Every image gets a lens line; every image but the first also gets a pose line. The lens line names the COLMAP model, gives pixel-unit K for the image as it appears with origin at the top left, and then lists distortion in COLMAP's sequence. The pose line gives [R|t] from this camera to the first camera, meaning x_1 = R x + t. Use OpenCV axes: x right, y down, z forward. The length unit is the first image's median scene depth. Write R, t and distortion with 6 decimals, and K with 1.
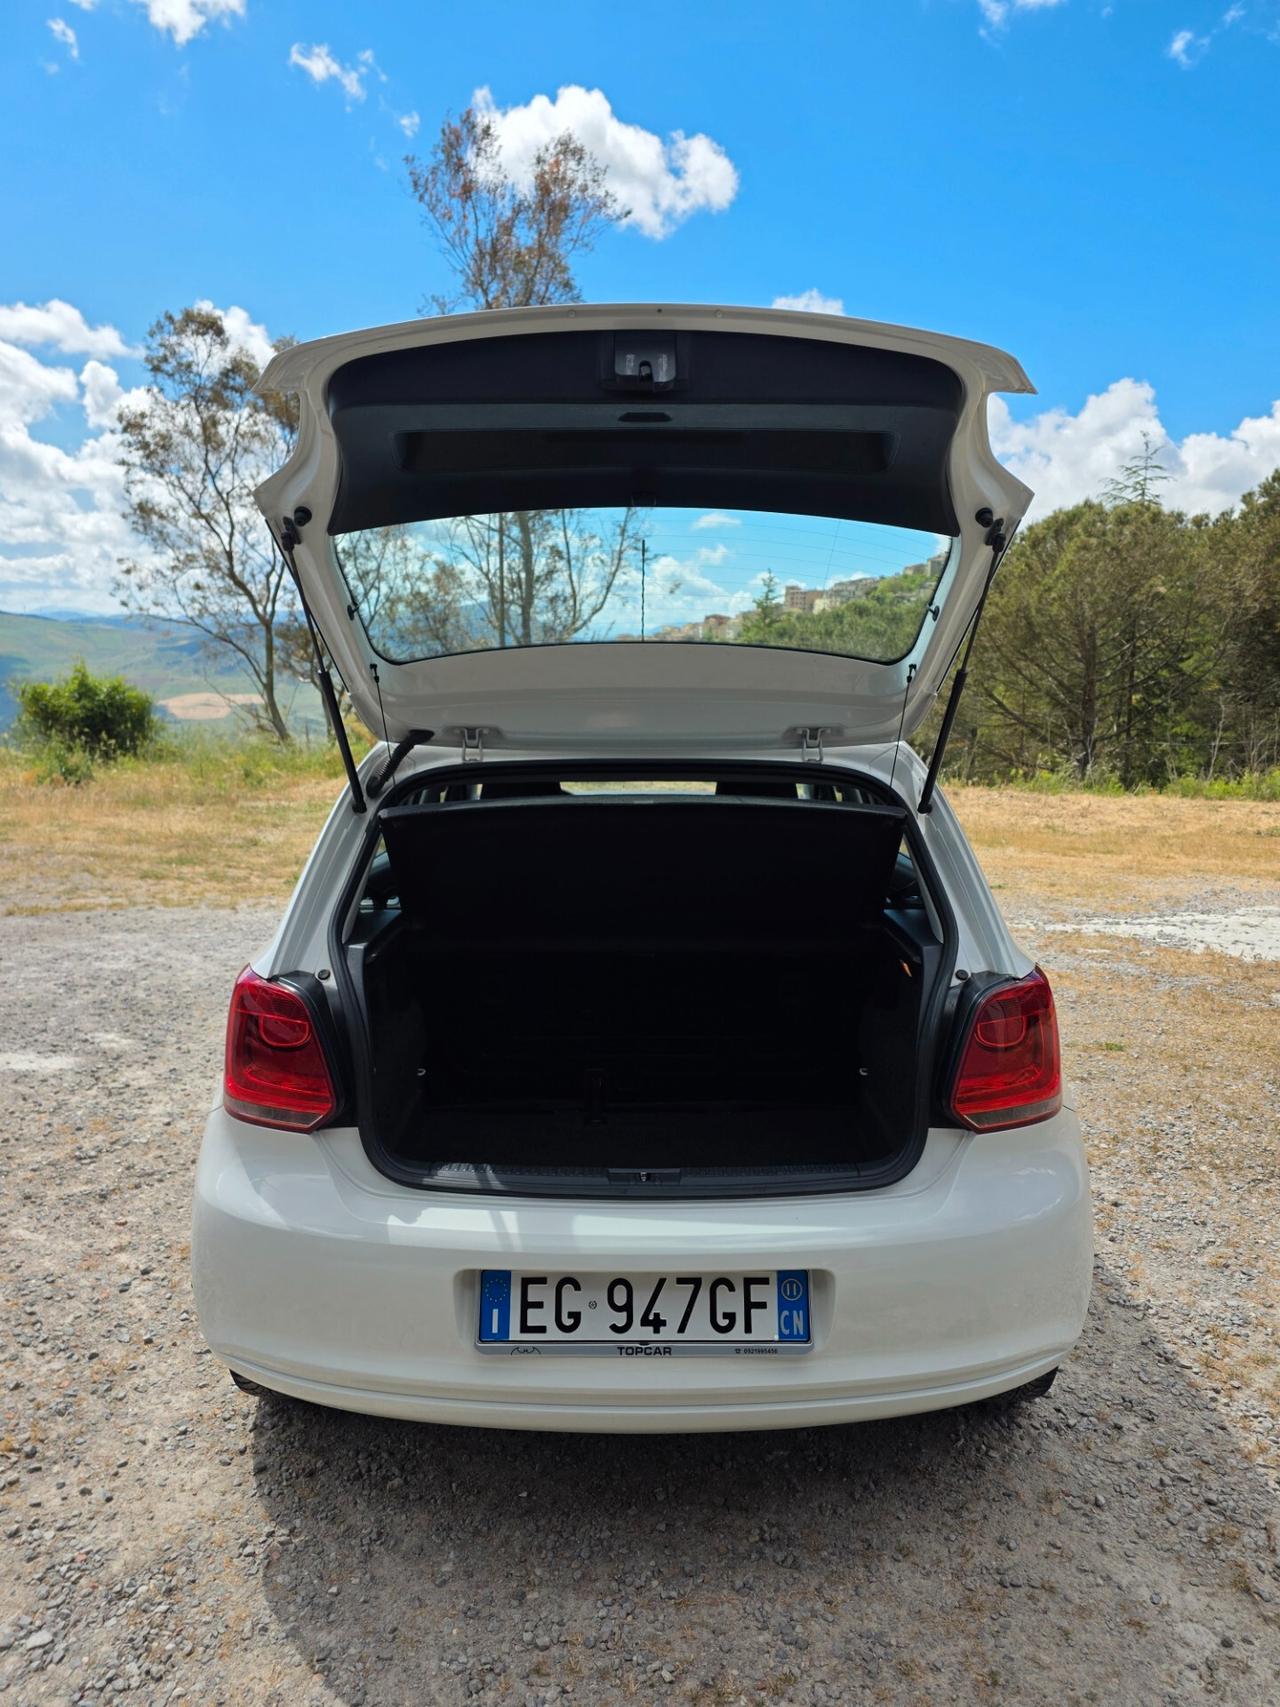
lens RADIAL K [[1149.6, 0, 642.7], [0, 1149.6, 855.4], [0, 0, 1]] dist [0.058685, -0.053461]
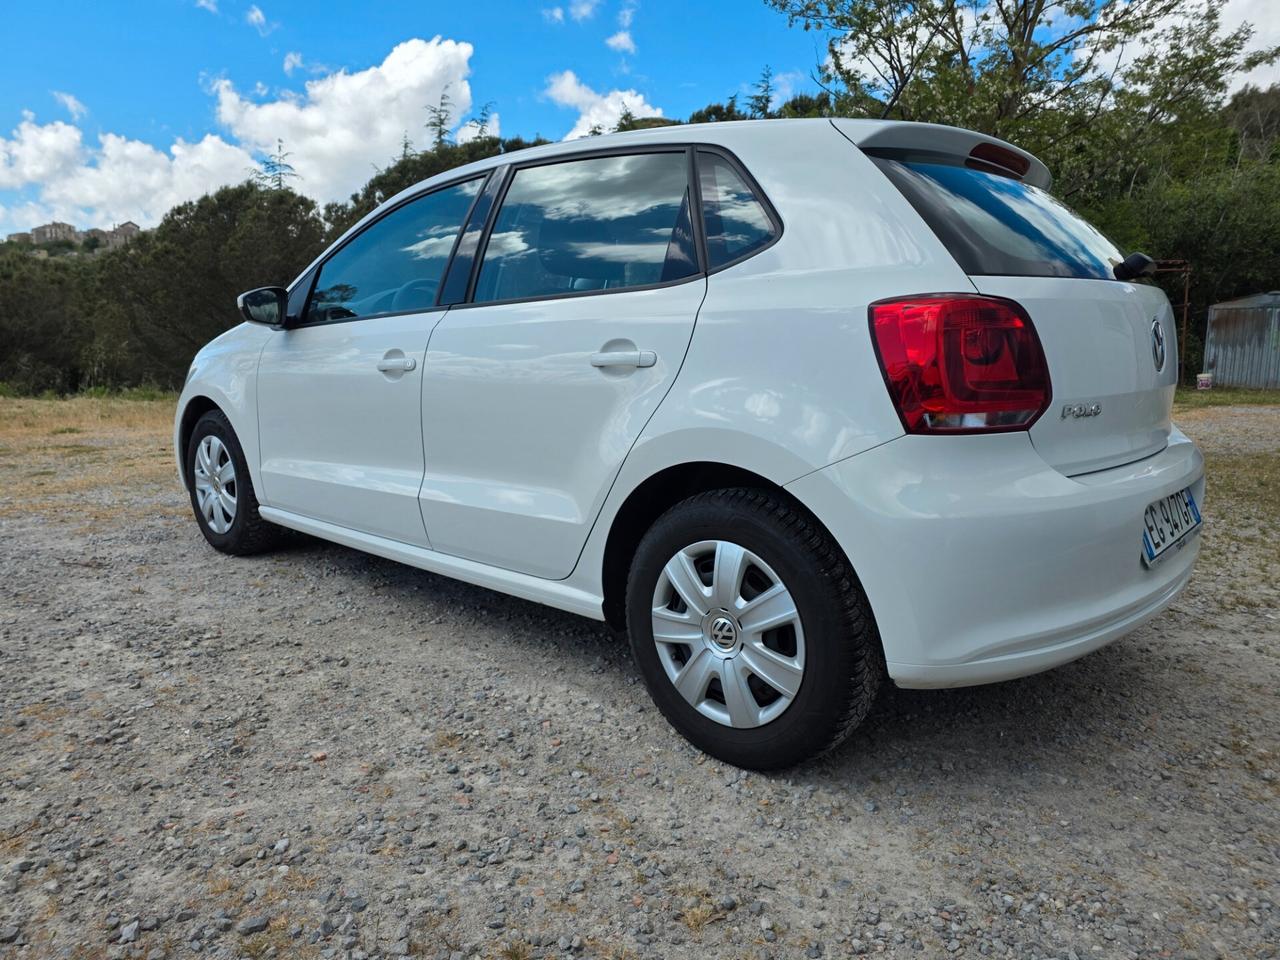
lens RADIAL K [[862.1, 0, 641.9], [0, 862.1, 483.1], [0, 0, 1]] dist [0.058685, -0.053461]
pose [[0.668820, -0.123654, 0.733069, -1.028394], [0.114487, 0.991439, 0.062782, 0.177411], [-0.734556, 0.041937, 0.677251, 0.641029]]
